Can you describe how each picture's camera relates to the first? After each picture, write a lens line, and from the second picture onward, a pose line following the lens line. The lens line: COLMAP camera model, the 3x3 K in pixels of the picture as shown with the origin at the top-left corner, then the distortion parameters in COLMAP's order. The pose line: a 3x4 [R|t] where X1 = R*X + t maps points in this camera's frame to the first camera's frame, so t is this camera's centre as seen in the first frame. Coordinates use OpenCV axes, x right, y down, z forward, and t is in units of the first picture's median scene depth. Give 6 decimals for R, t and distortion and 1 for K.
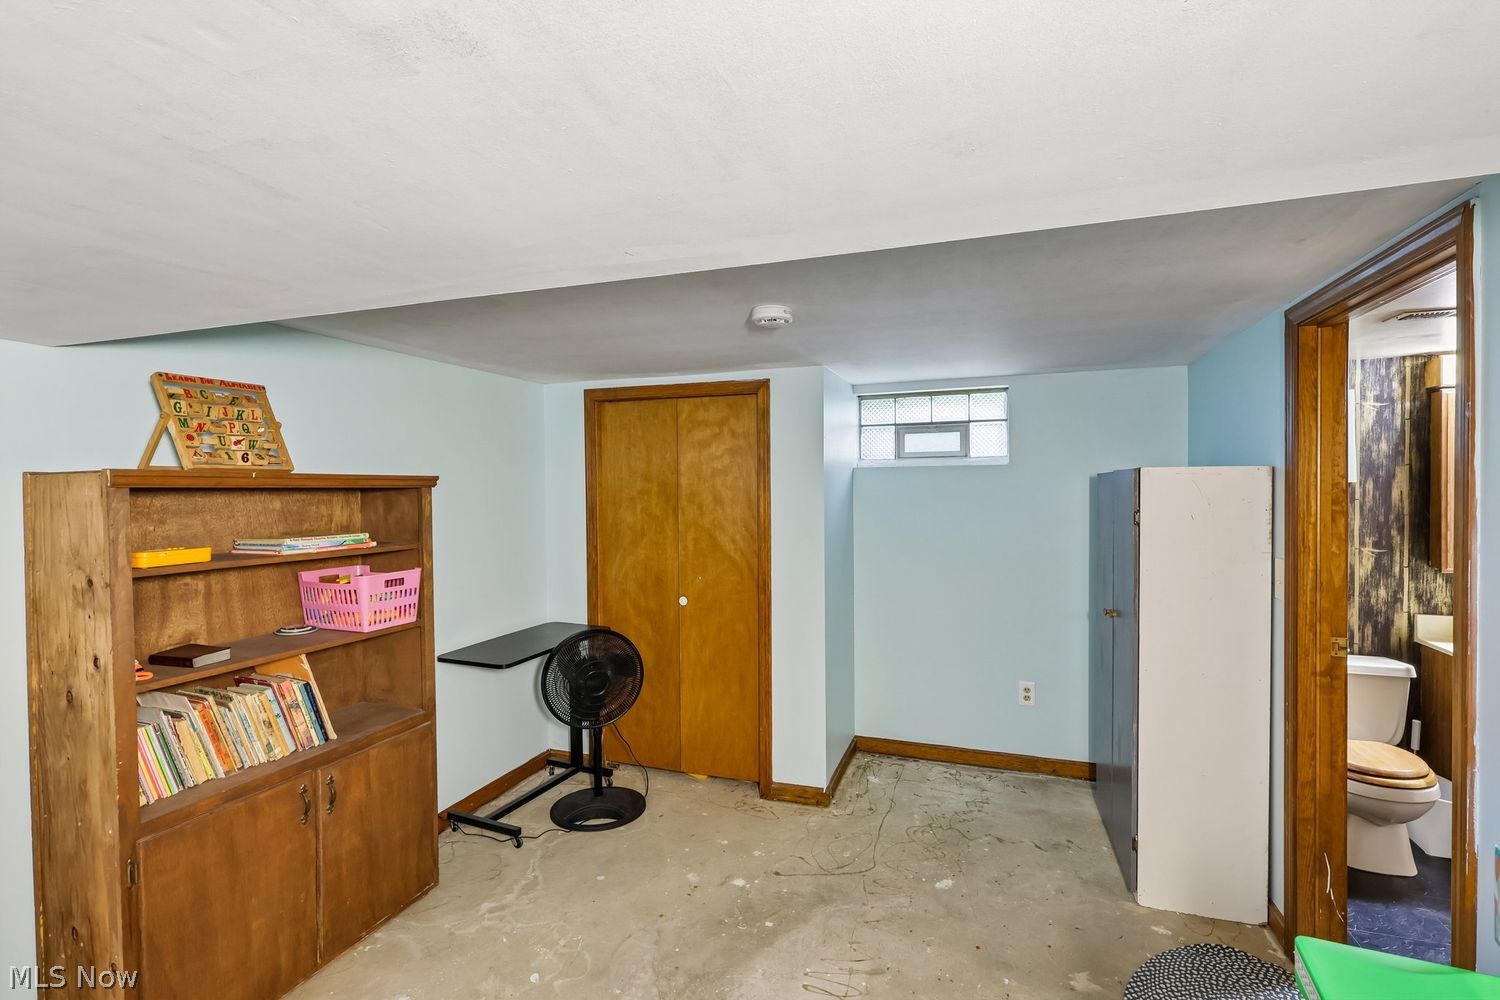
lens RADIAL K [[693.4, 0, 751.7], [0, 693.4, 496.6], [0, 0, 1]] dist [-0.001429, 0.000387]
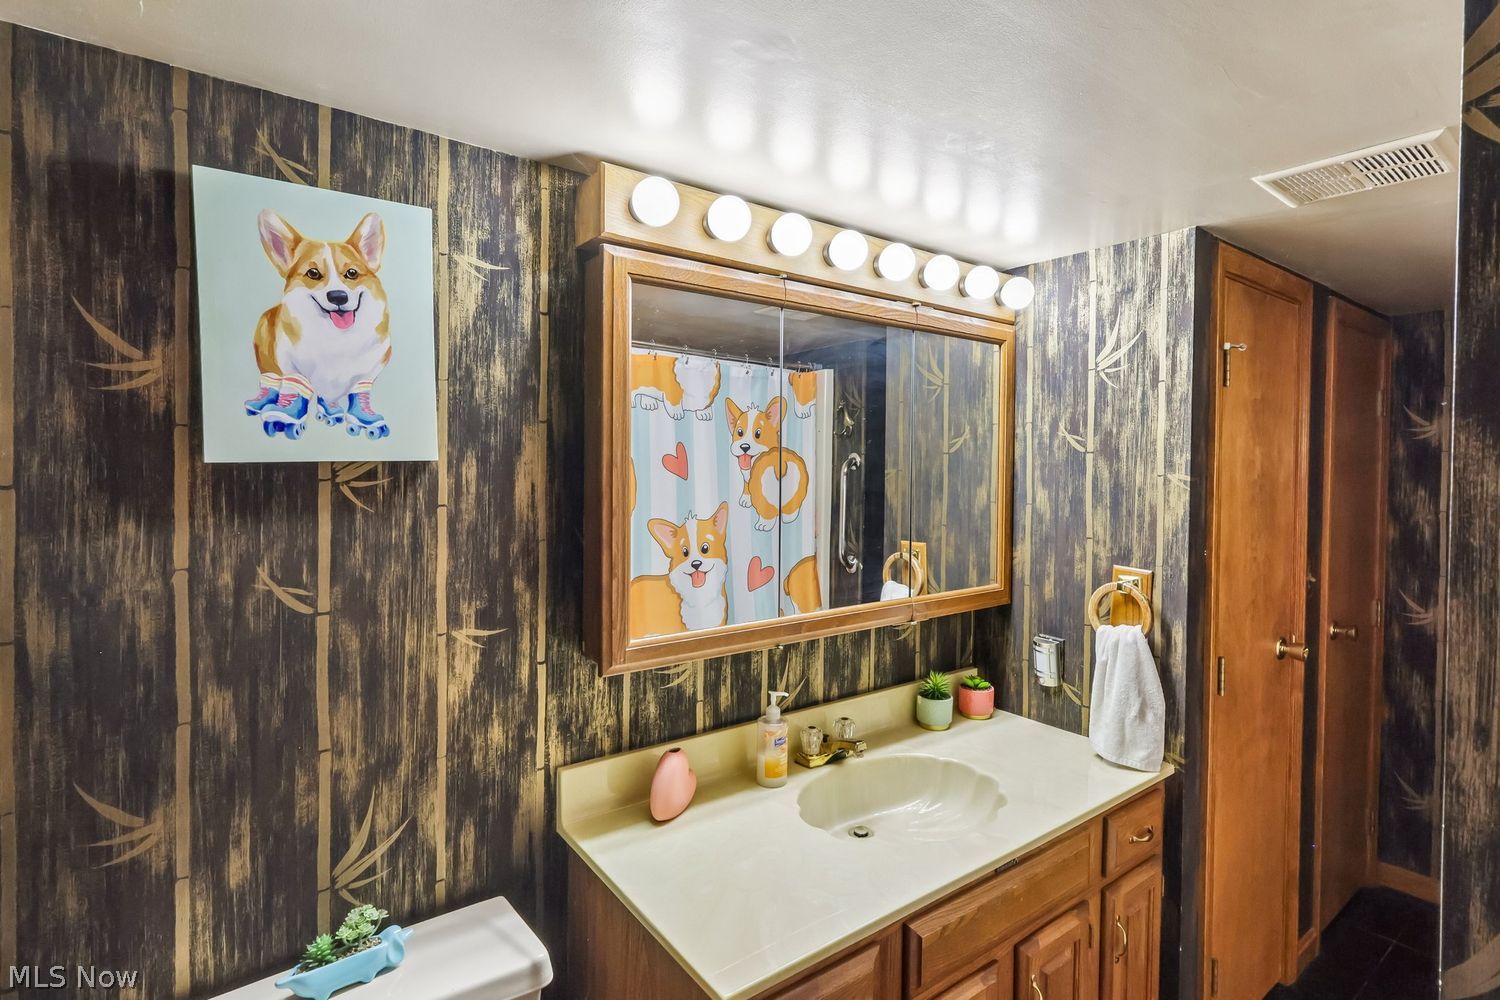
lens RADIAL K [[693.4, 0, 750.1], [0, 693.4, 488.0], [0, 0, 1]] dist [-0.001429, 0.000387]
pose [[0.543974, -0.002891, 0.839097, 0.653860], [-0.002017, 0.999987, 0.004753, -0.007964], [-0.839099, -0.004278, 0.543961, 0.658001]]
